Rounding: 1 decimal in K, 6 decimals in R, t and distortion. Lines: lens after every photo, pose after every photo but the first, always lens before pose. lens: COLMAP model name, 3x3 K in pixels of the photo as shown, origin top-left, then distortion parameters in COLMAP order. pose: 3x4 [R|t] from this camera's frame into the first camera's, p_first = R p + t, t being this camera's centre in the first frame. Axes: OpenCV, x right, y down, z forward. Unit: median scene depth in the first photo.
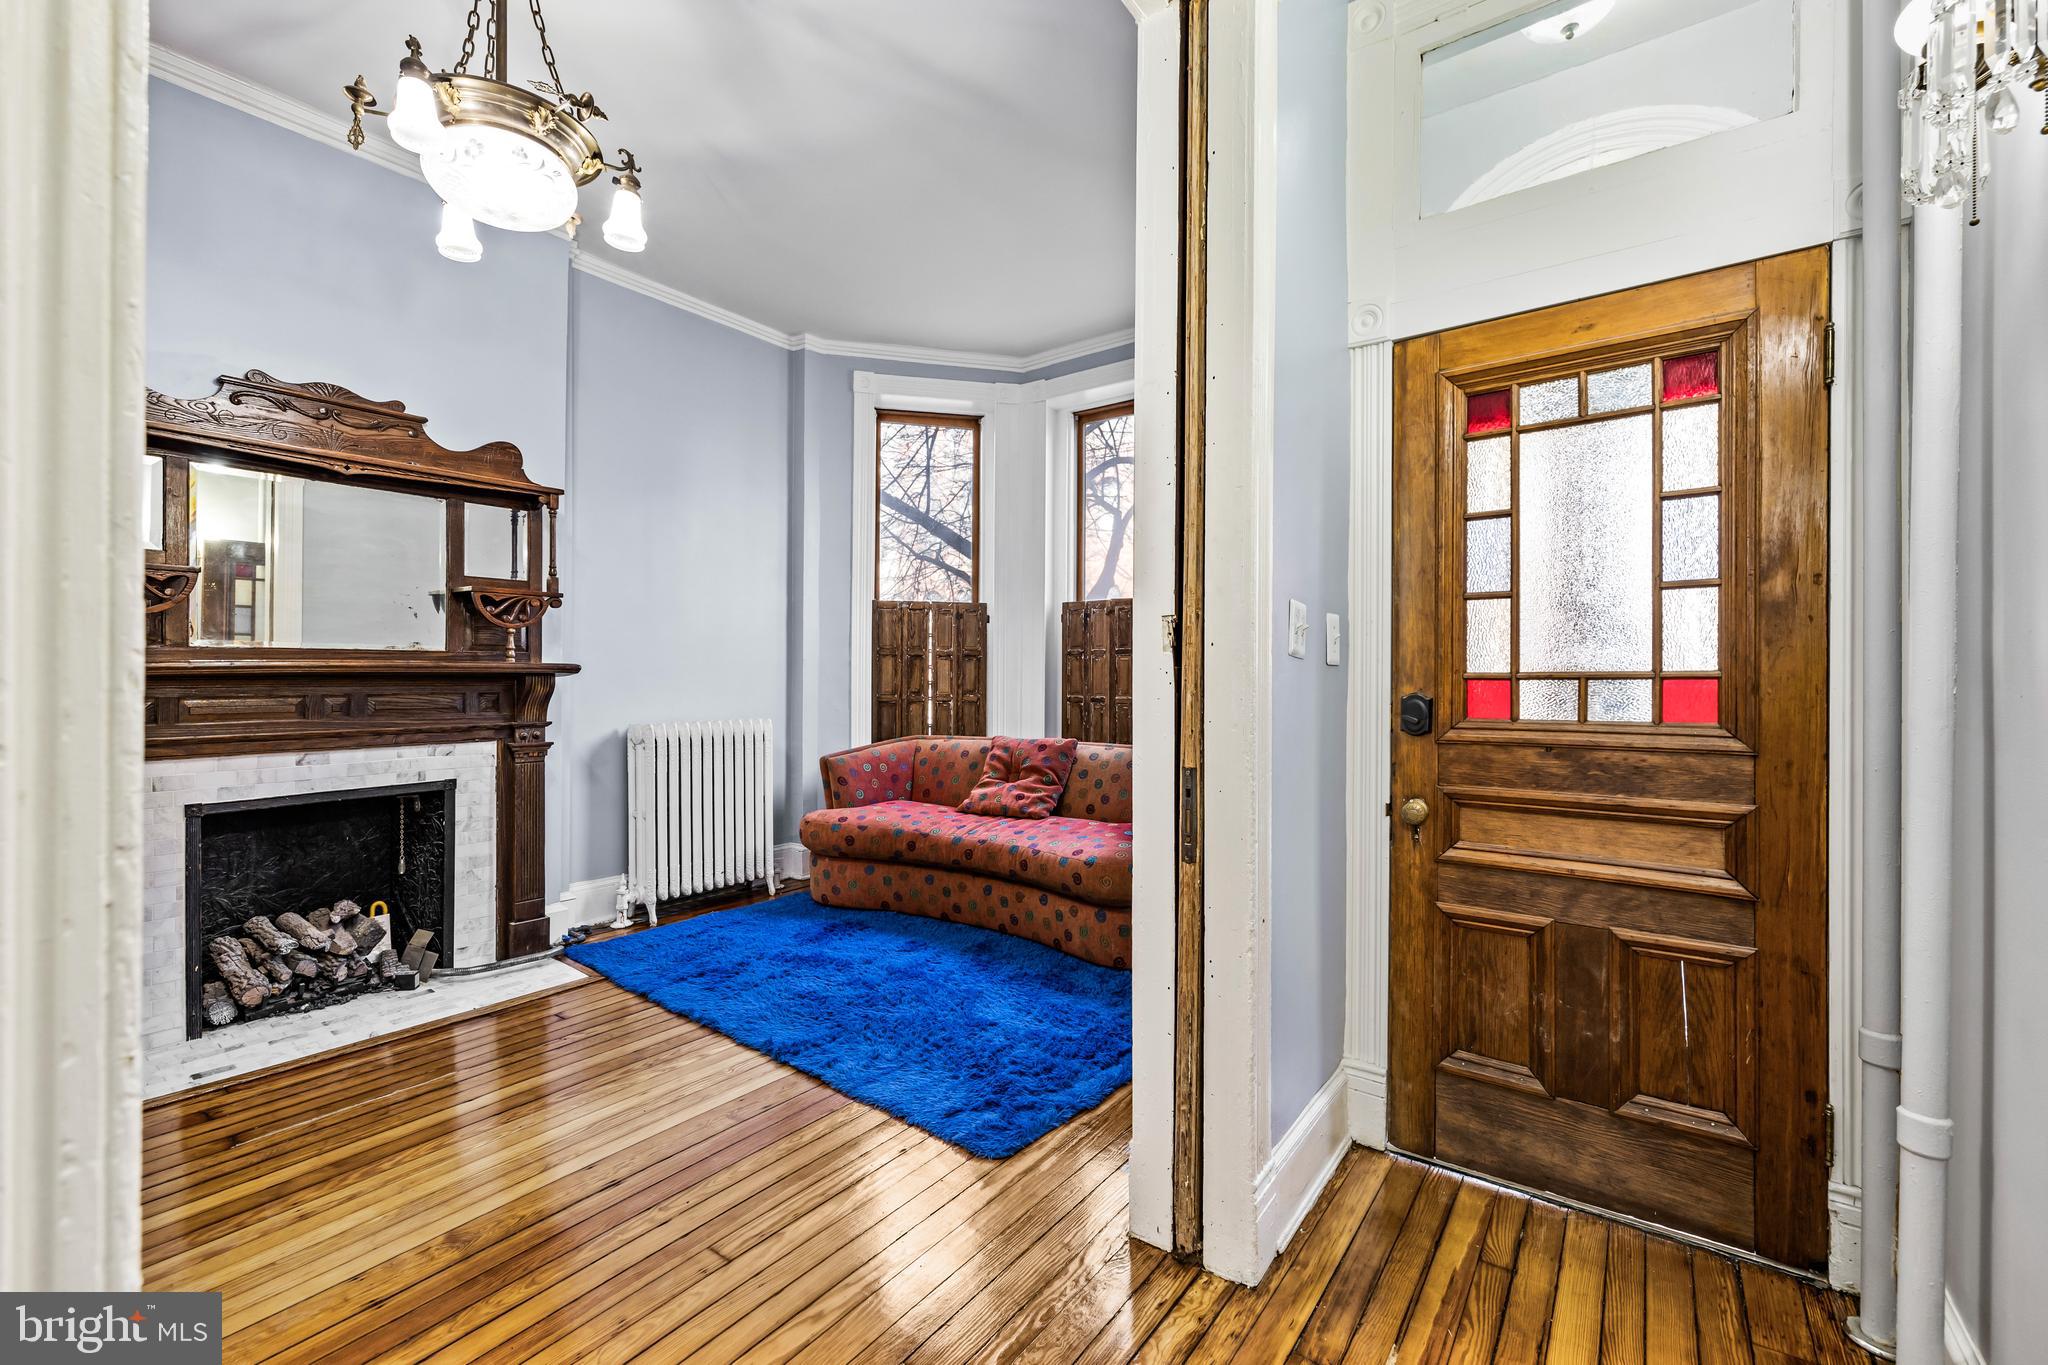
lens RADIAL K [[867.2, 0, 994.4], [0, 867.2, 663.9], [0, 0, 1]] dist [0.000726, 0.001081]
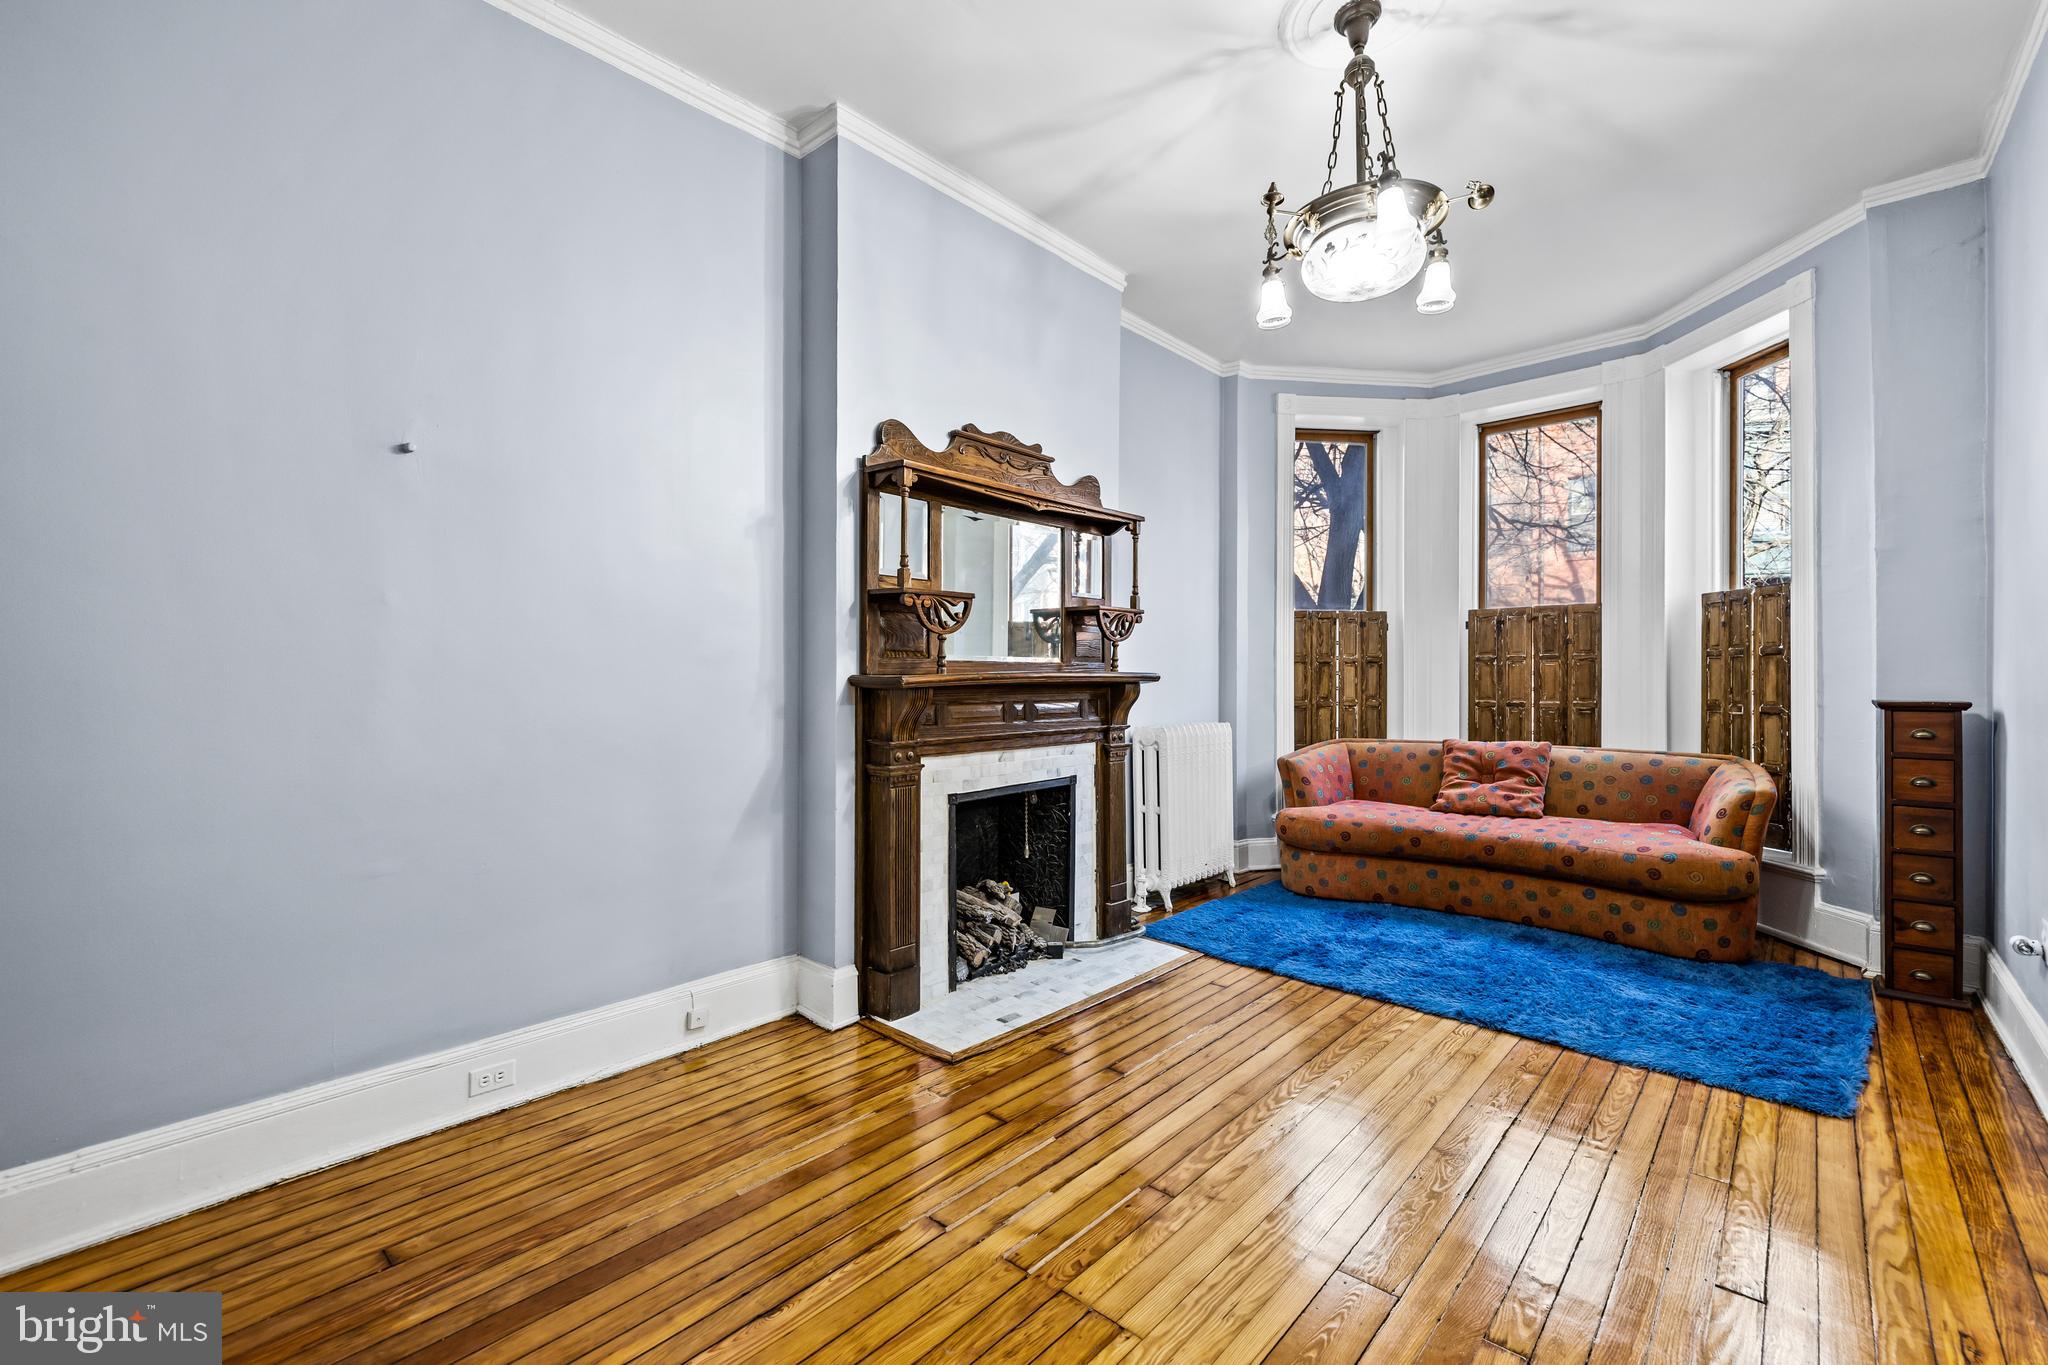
lens RADIAL K [[867.2, 0, 1012.7], [0, 867.2, 671.4], [0, 0, 1]] dist [0.000726, 0.001081]
pose [[0.994228, -0.005458, -0.107146, -0.554643], [0.005854, 0.999977, 0.003386, -0.006823], [0.107125, -0.003993, 0.994238, -0.129609]]
